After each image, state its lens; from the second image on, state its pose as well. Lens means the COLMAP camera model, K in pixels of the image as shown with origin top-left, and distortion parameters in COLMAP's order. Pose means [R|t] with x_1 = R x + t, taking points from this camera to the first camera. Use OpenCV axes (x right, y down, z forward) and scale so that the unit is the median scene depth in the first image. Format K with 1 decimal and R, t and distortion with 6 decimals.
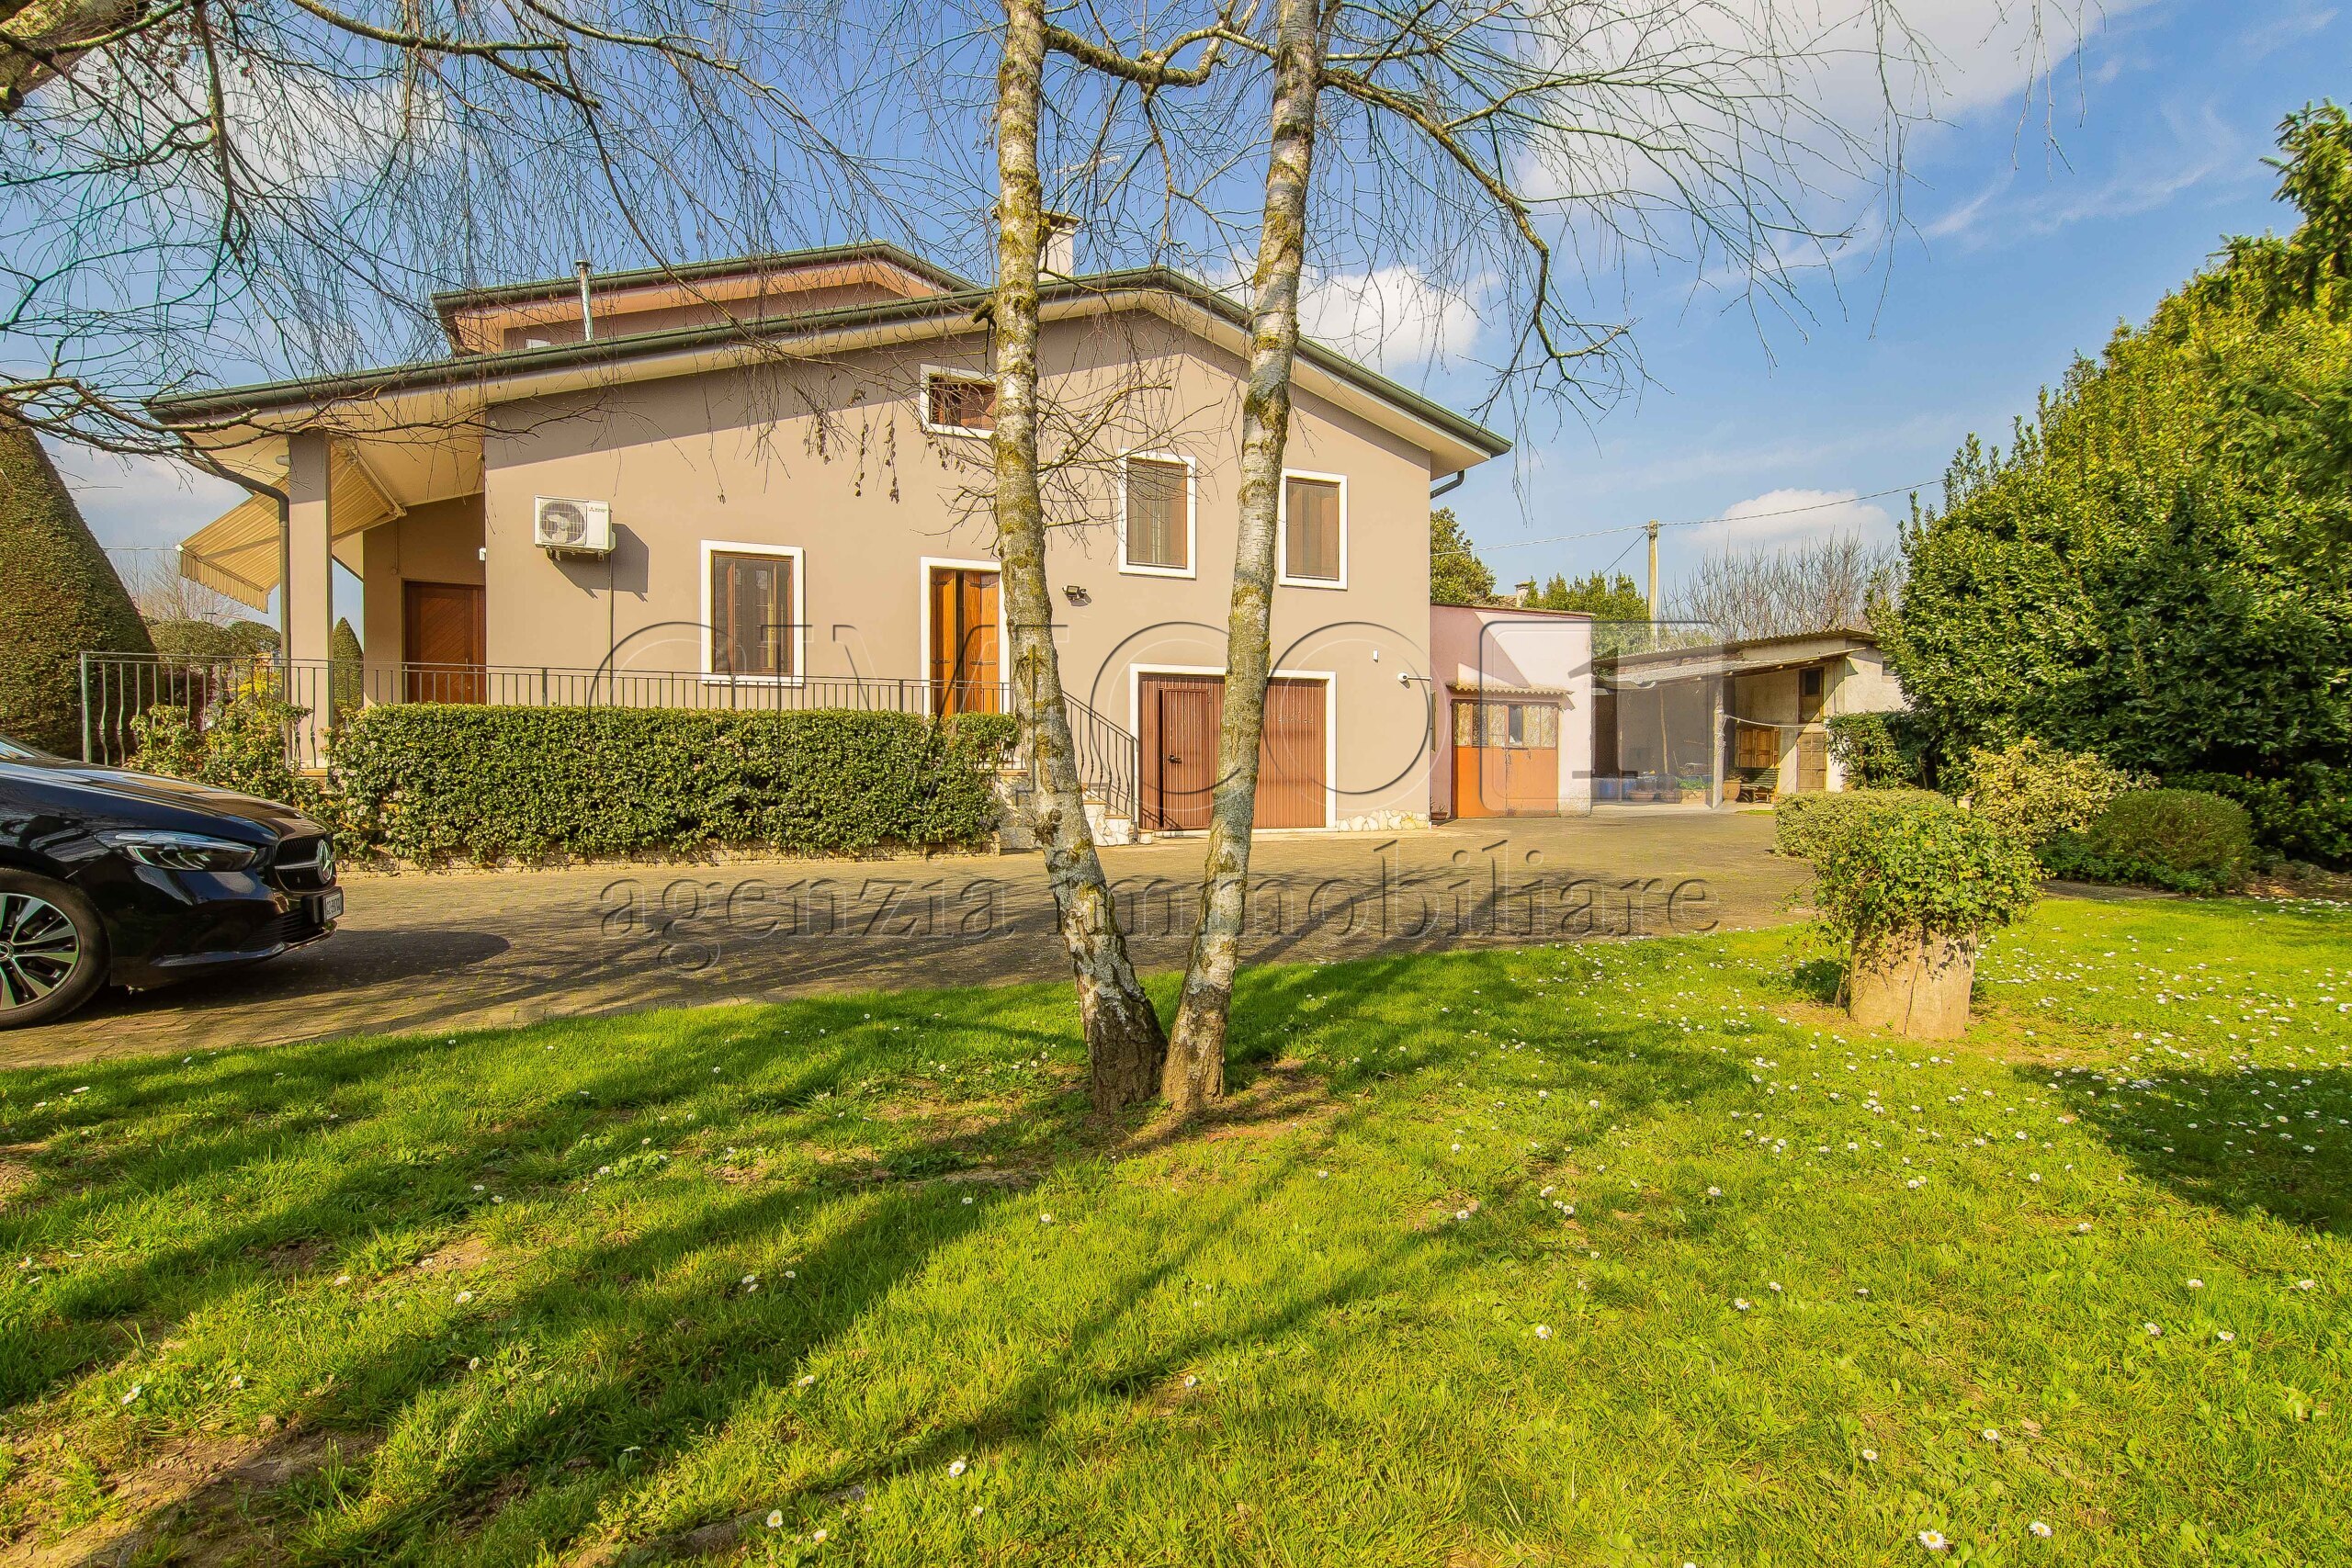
lens RADIAL K [[1175.4, 0, 1176.0], [0, 1175.4, 784.0], [0, 0, 1]] dist [-0.000310, -0.000881]
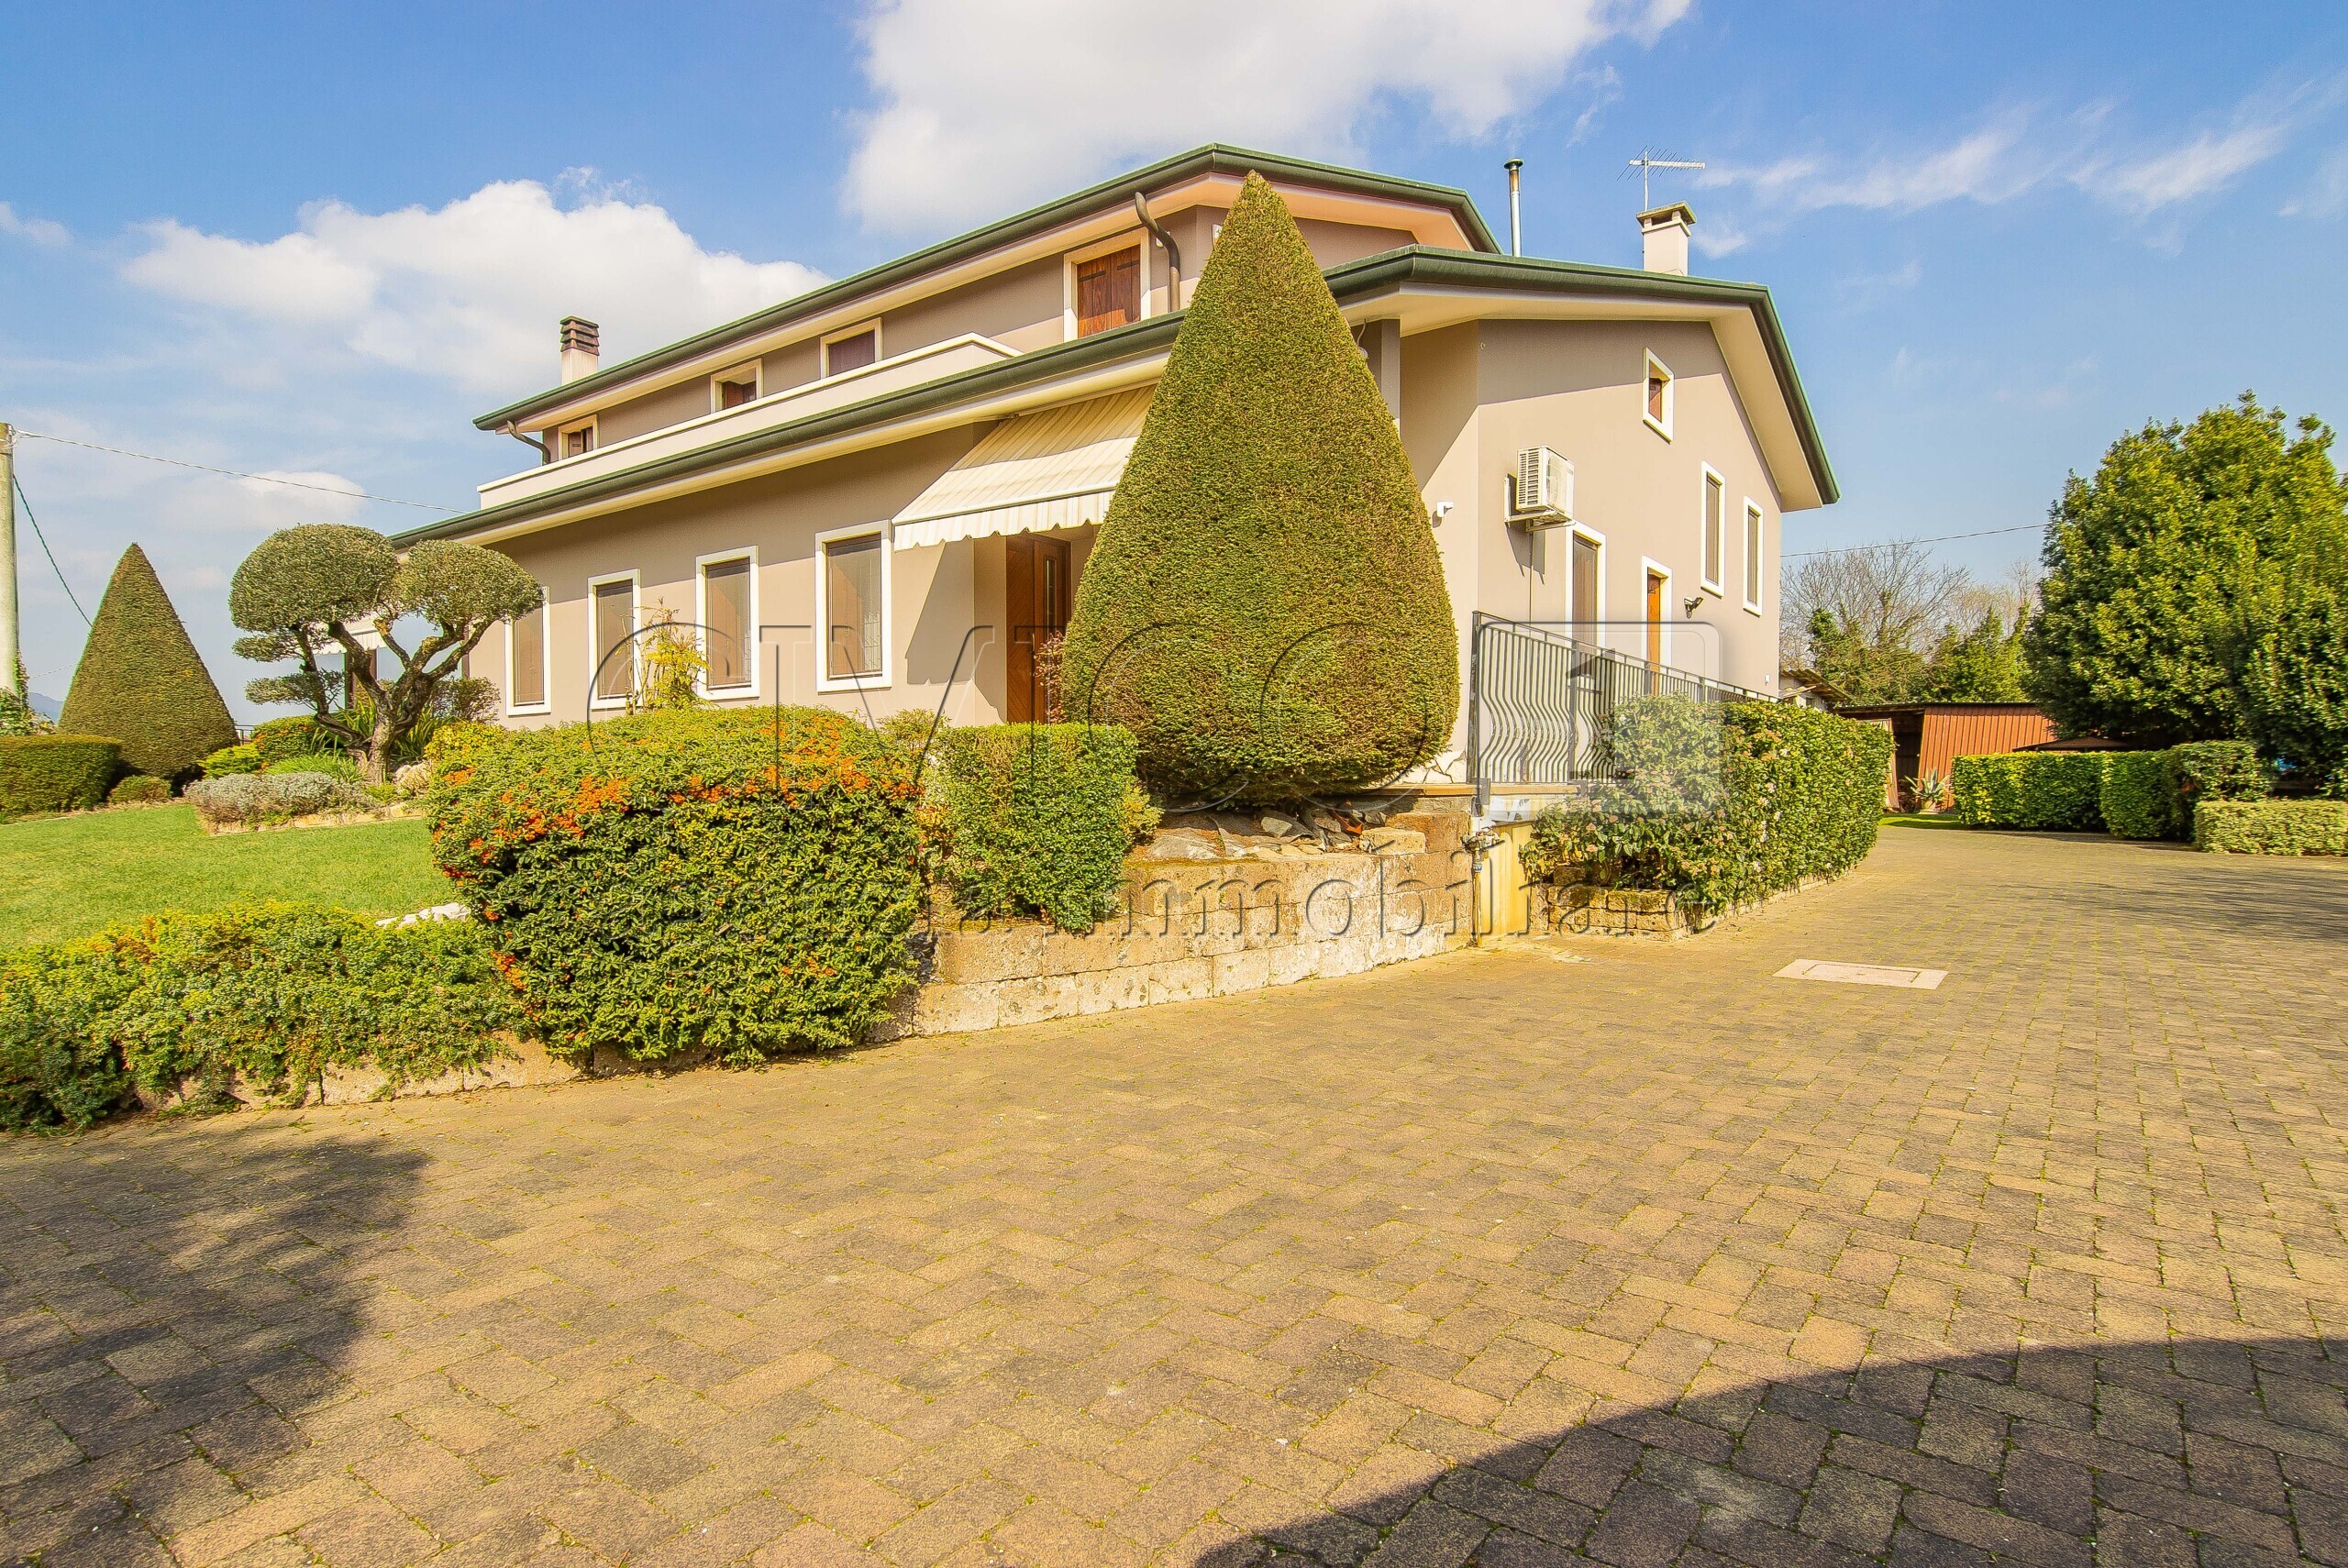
lens RADIAL K [[1173.4, 0, 1174.0], [0, 1173.4, 784.0], [0, 0, 1]] dist [-0.000310, -0.000881]
pose [[0.898491, 0.001157, 0.438991, -1.052114], [0.004241, 0.999927, -0.011314, -0.006060], [-0.438972, 0.012027, 0.898420, 0.373744]]
